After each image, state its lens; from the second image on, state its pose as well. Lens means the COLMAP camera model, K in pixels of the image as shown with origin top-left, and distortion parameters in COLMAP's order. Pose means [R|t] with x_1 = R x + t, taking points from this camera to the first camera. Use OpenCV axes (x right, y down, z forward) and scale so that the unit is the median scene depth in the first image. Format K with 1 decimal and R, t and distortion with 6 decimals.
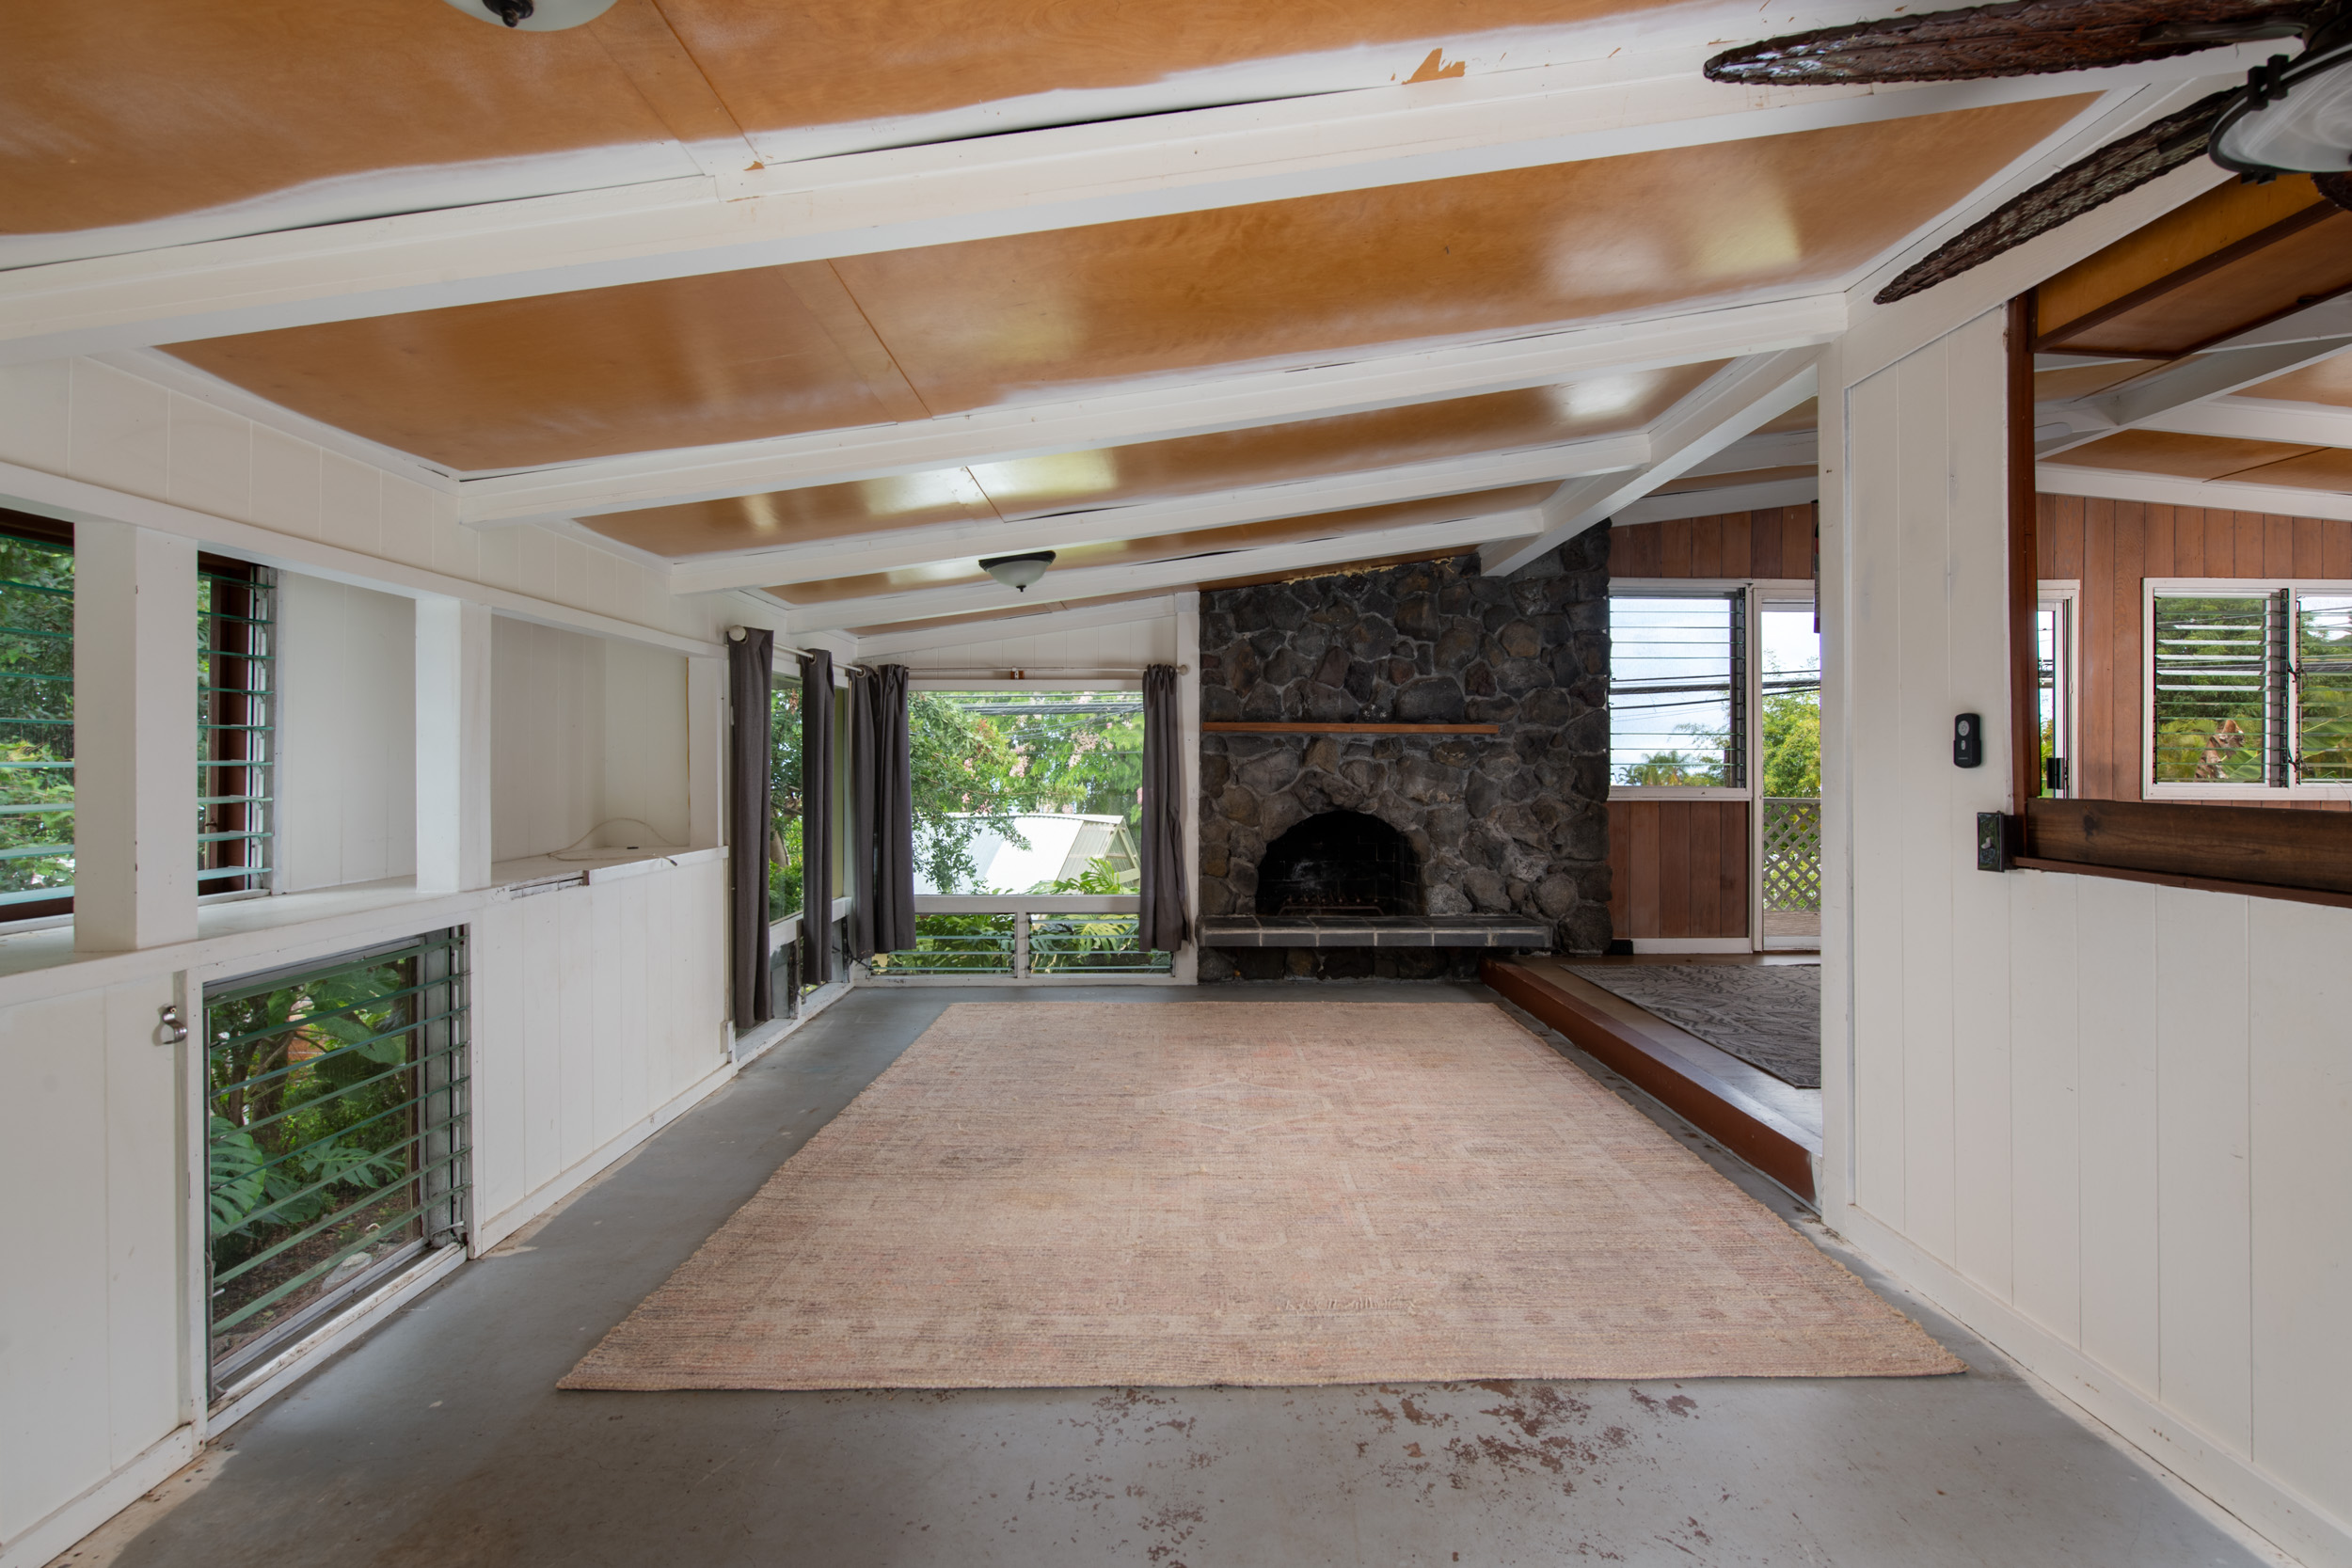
lens RADIAL K [[1125.2, 0, 1183.5], [0, 1125.2, 770.4], [0, 0, 1]] dist [-0.001164, -0.000889]
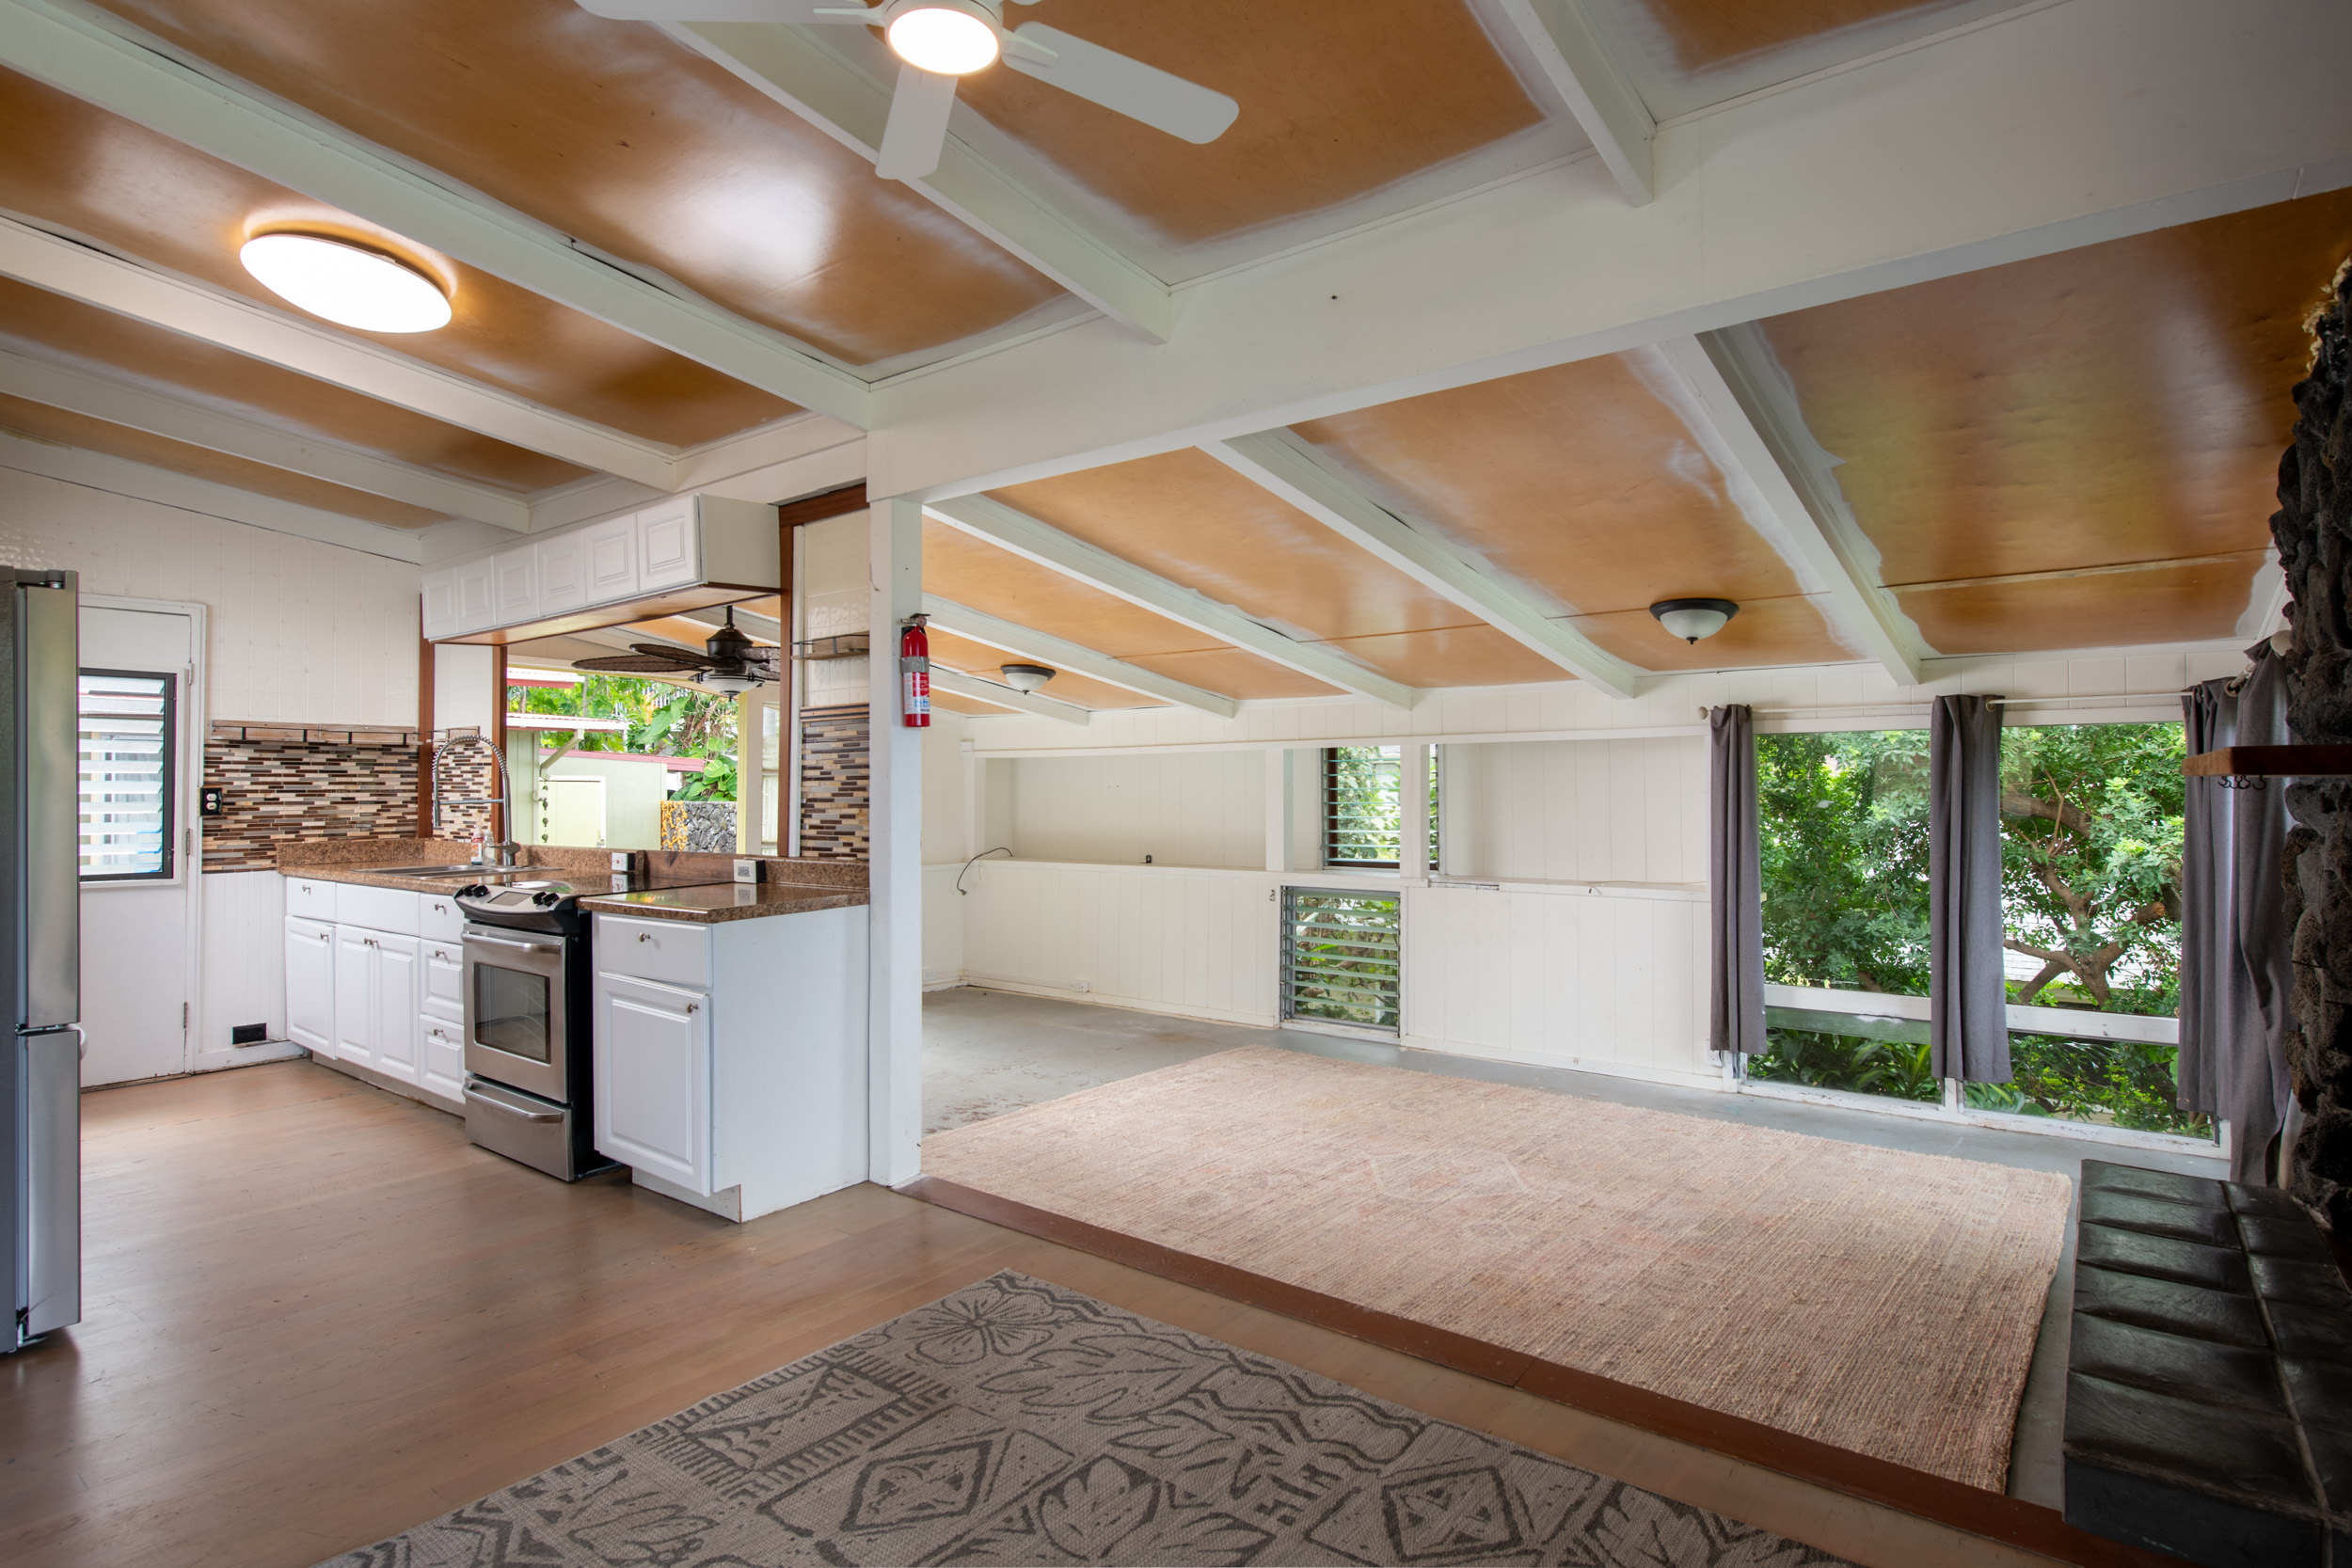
lens RADIAL K [[1165.3, 0, 1178.7], [0, 1165.3, 786.3], [0, 0, 1]] dist [-0.000299, 0.000593]
pose [[-0.614791, -0.003999, -0.788680, 0.660094], [-0.001822, 0.999992, -0.003650, -0.027797], [0.788688, -0.000807, -0.614793, 0.949881]]
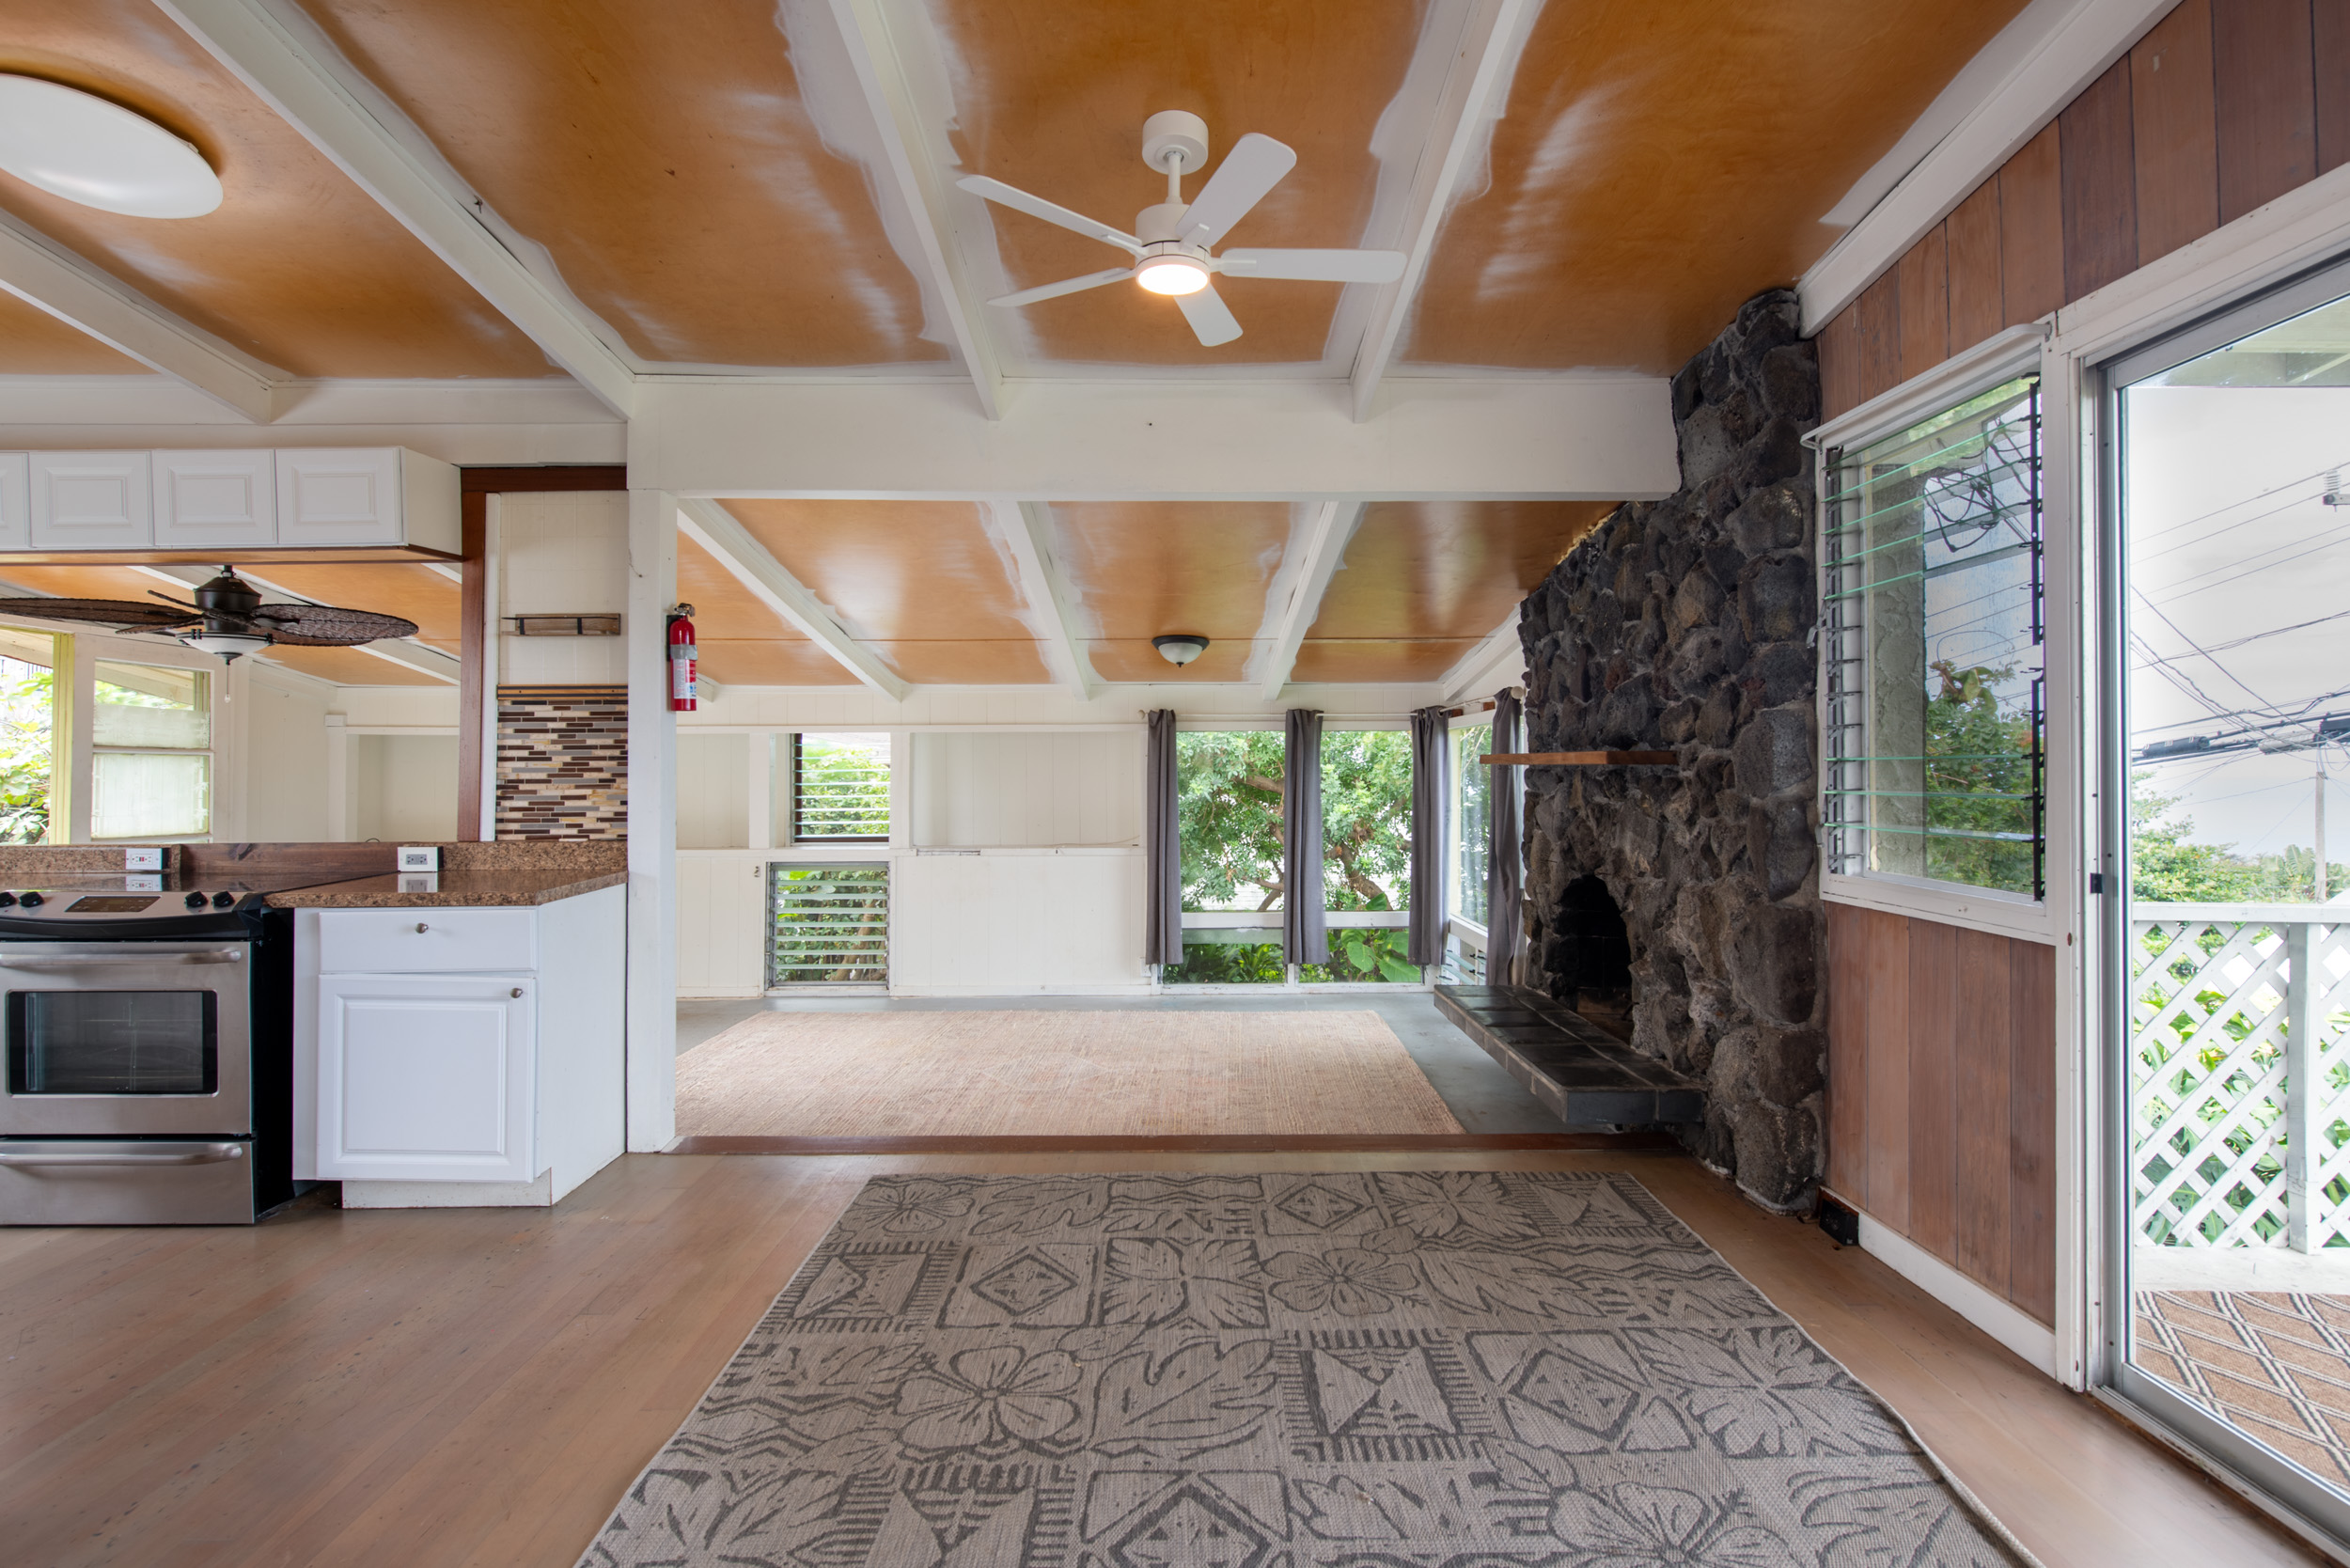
lens RADIAL K [[1124.4, 0, 1175.0], [0, 1124.4, 779.4], [0, 0, 1]] dist [-0.001164, -0.000889]
pose [[-0.002355, 0.004304, -0.999988, 0.875091], [-0.001403, 0.999990, 0.004307, -0.026279], [0.999996, 0.001413, -0.002349, 0.746002]]
